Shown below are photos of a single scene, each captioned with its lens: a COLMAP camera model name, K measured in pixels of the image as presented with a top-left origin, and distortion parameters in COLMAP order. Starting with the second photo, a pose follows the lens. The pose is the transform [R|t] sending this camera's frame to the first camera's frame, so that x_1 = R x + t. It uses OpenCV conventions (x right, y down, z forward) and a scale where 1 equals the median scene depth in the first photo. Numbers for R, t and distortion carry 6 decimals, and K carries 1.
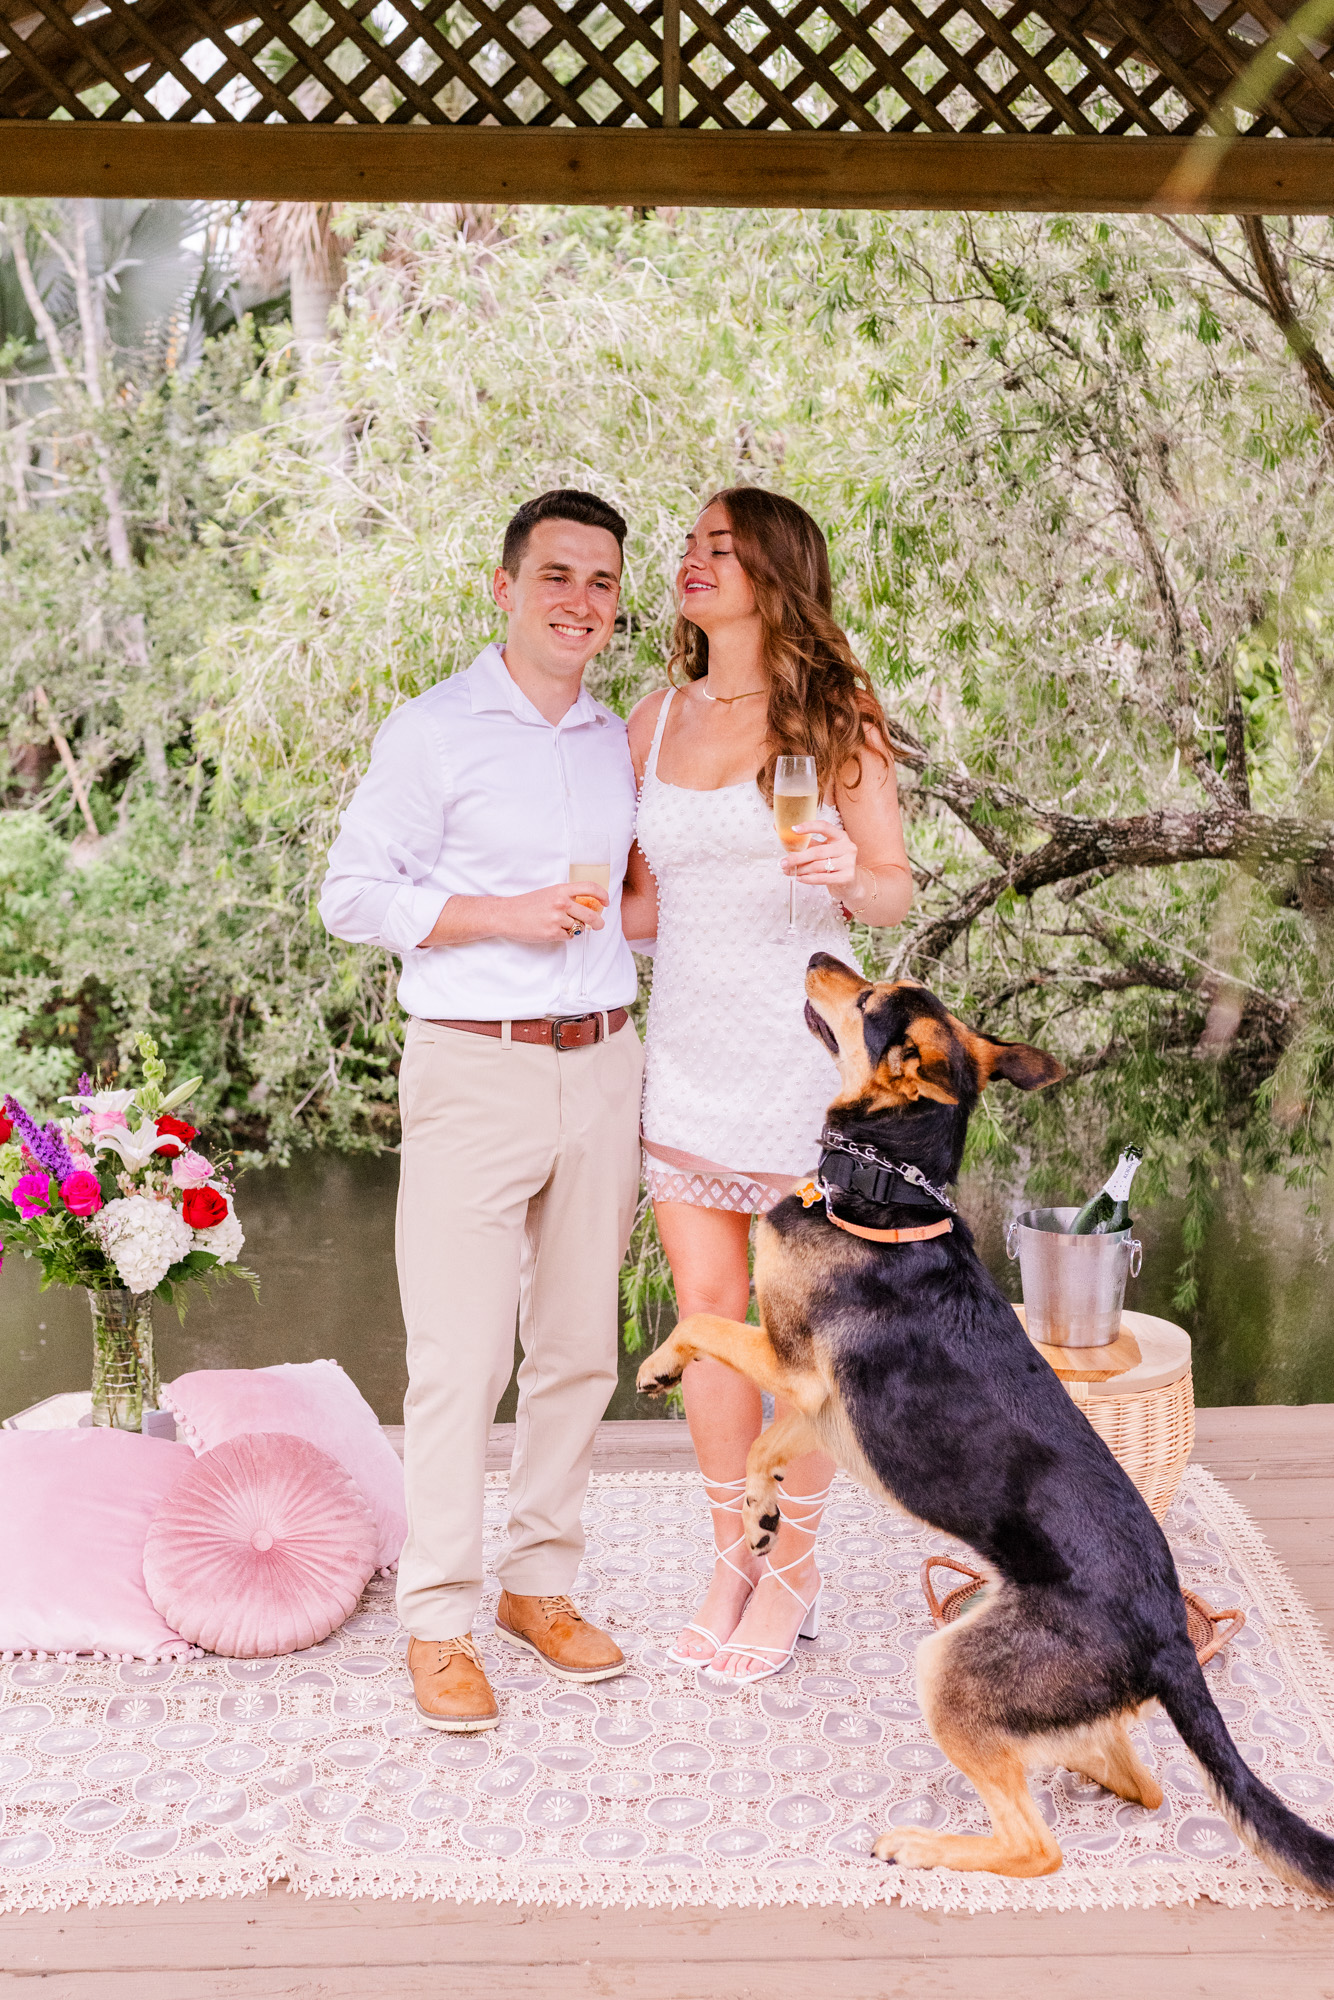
lens RADIAL K [[2101.9, 0, 636.9], [0, 2101.9, 998.5], [0, 0, 1]] dist [-0.002311, 0.001229]
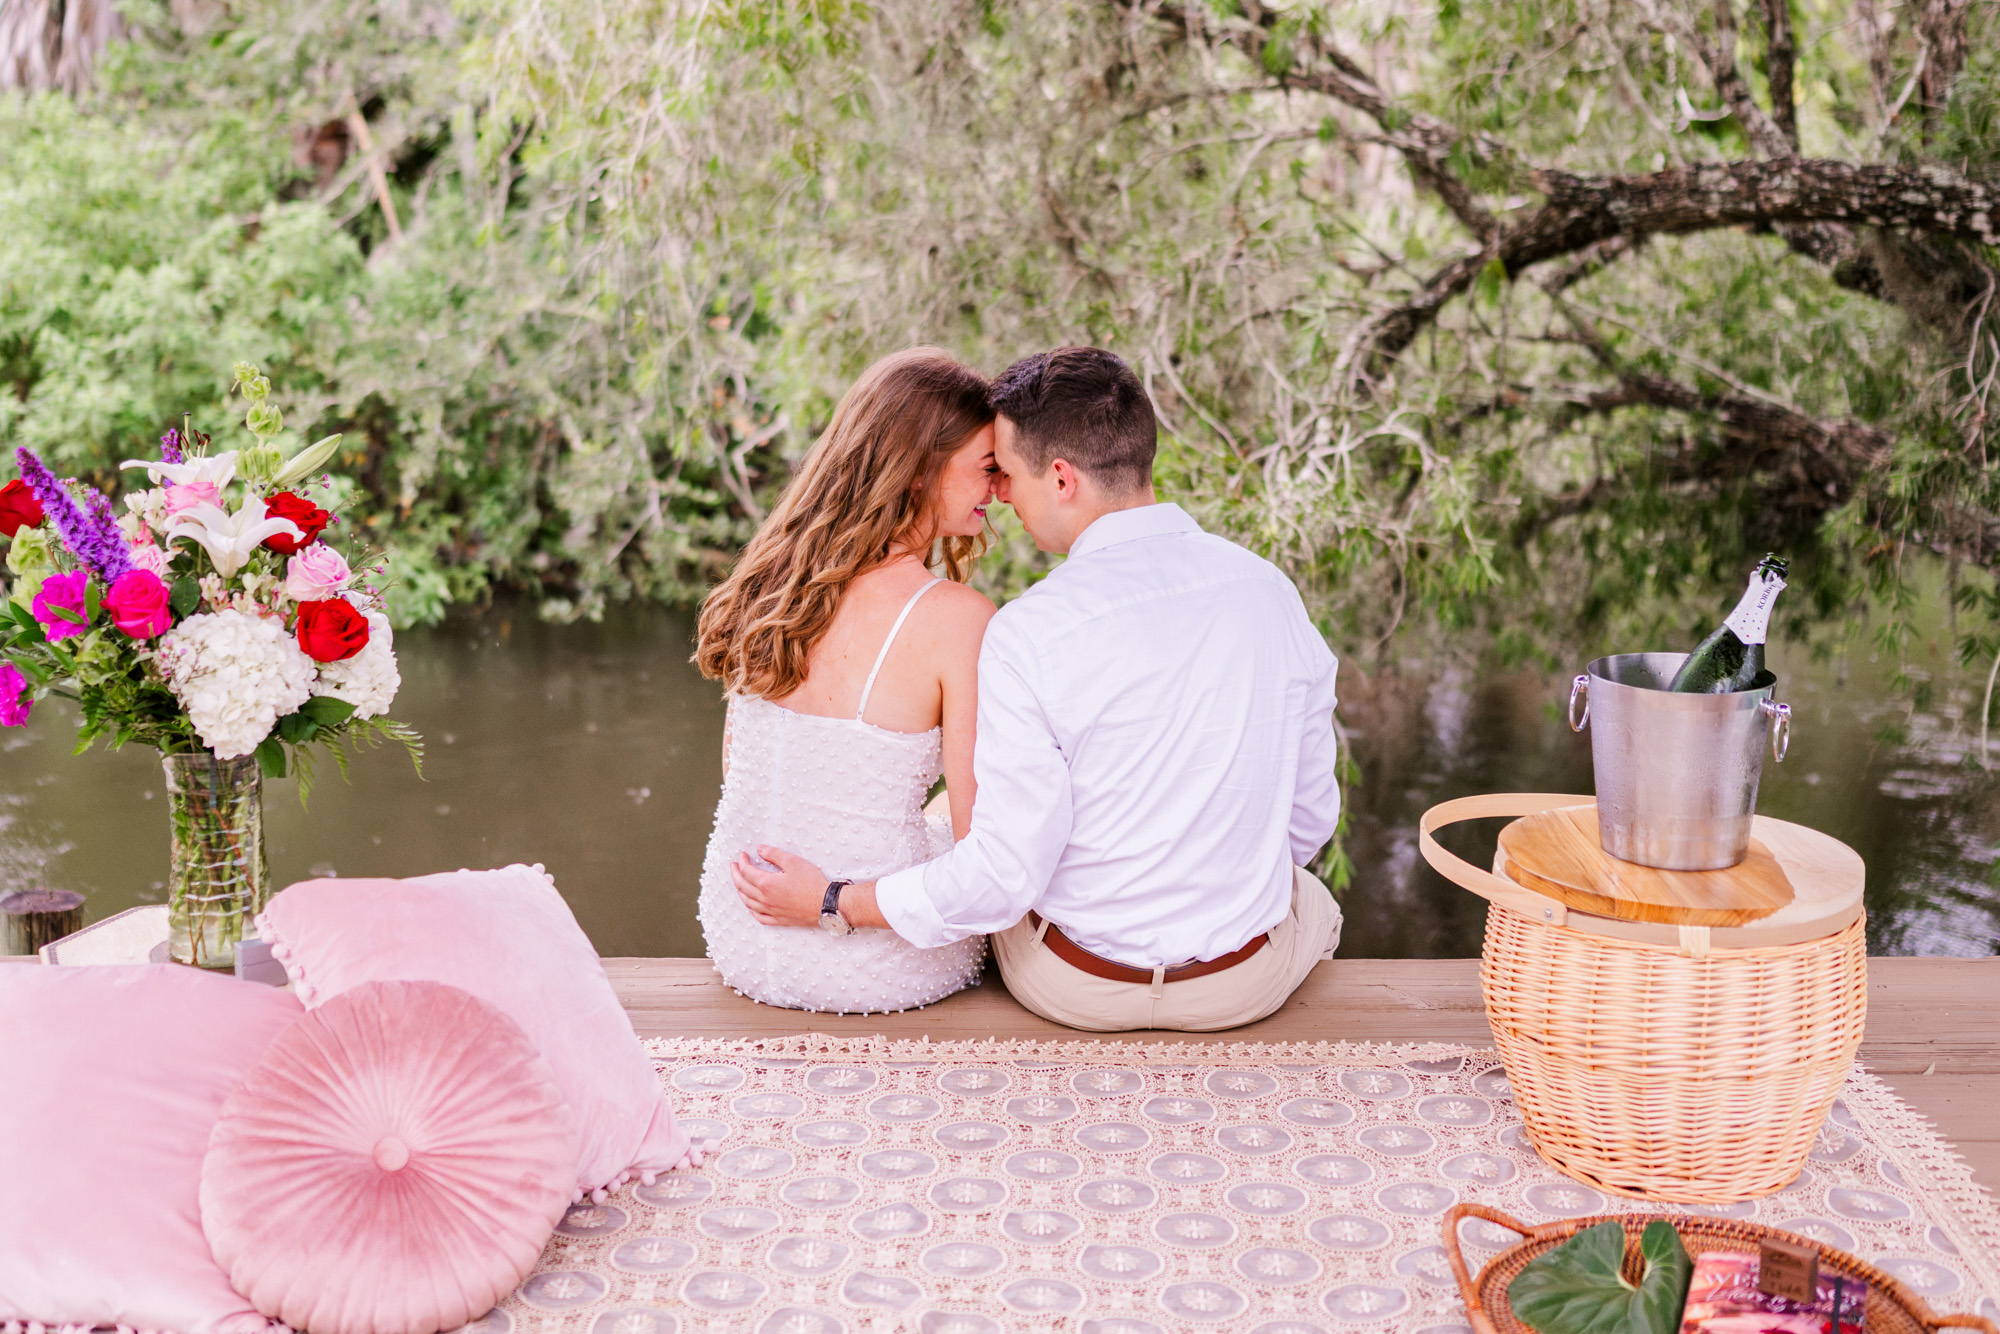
lens RADIAL K [[2187.0, 0, 915.0], [0, 2187.0, 505.1], [0, 0, 1]] dist [-0.015613, 0.002895]
pose [[0.998790, 0.012726, -0.047494, 0.003544], [-0.011972, 0.999798, 0.016118, 0.025355], [0.047689, -0.015529, 0.998741, 0.176875]]
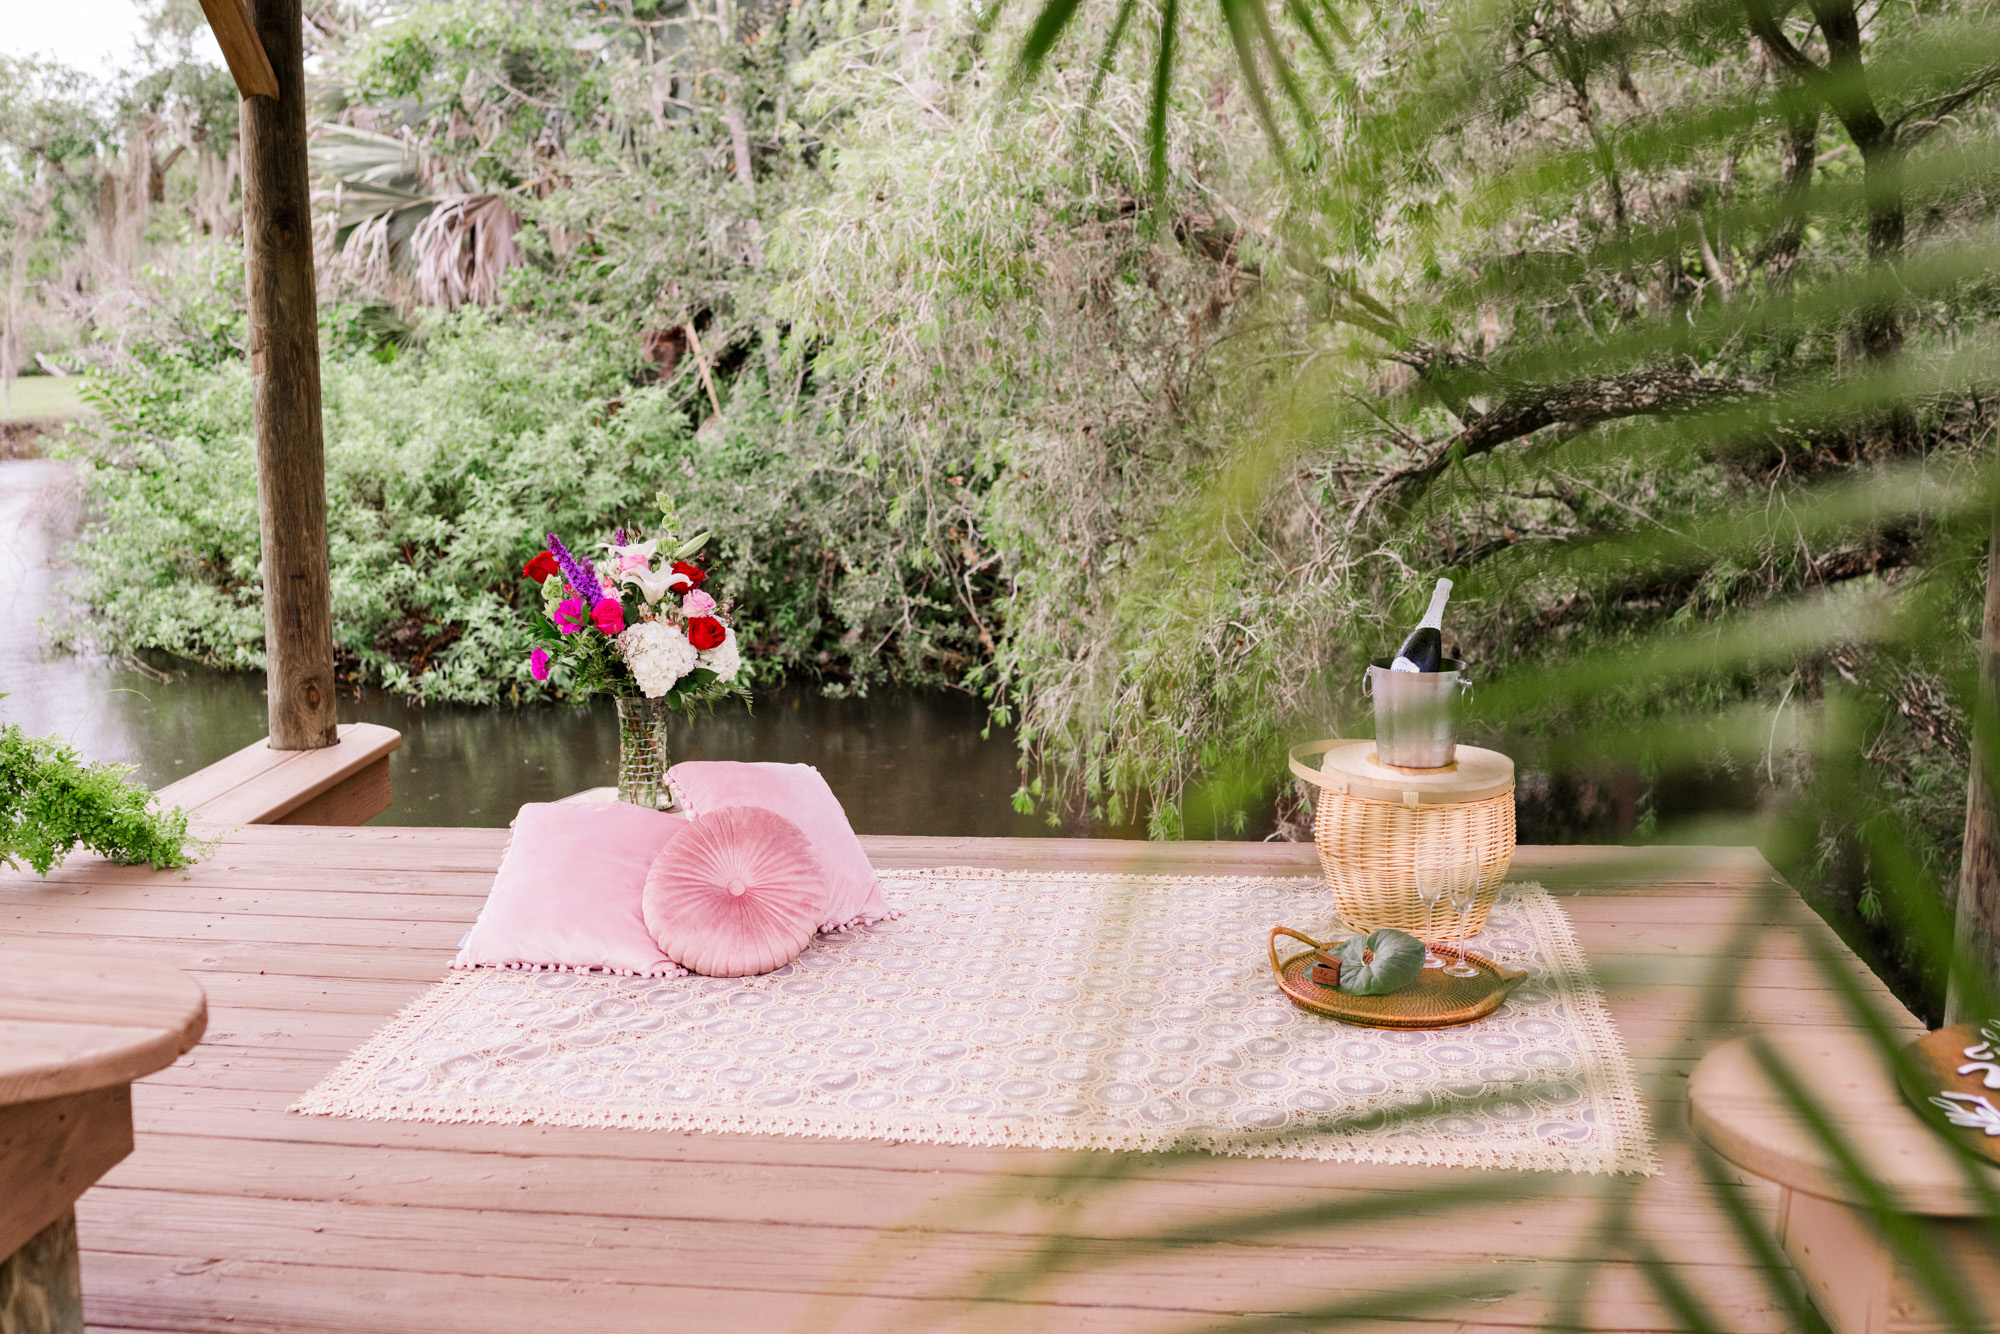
lens RADIAL K [[1908.3, 0, 1053.7], [0, 1908.3, 675.3], [0, 0, 1]] dist [-0.004202, 0.001553]
pose [[0.994778, 0.027313, -0.098337, 0.058531], [-0.024185, 0.999167, 0.032861, 0.044091], [0.099152, -0.030312, 0.994611, -0.054444]]
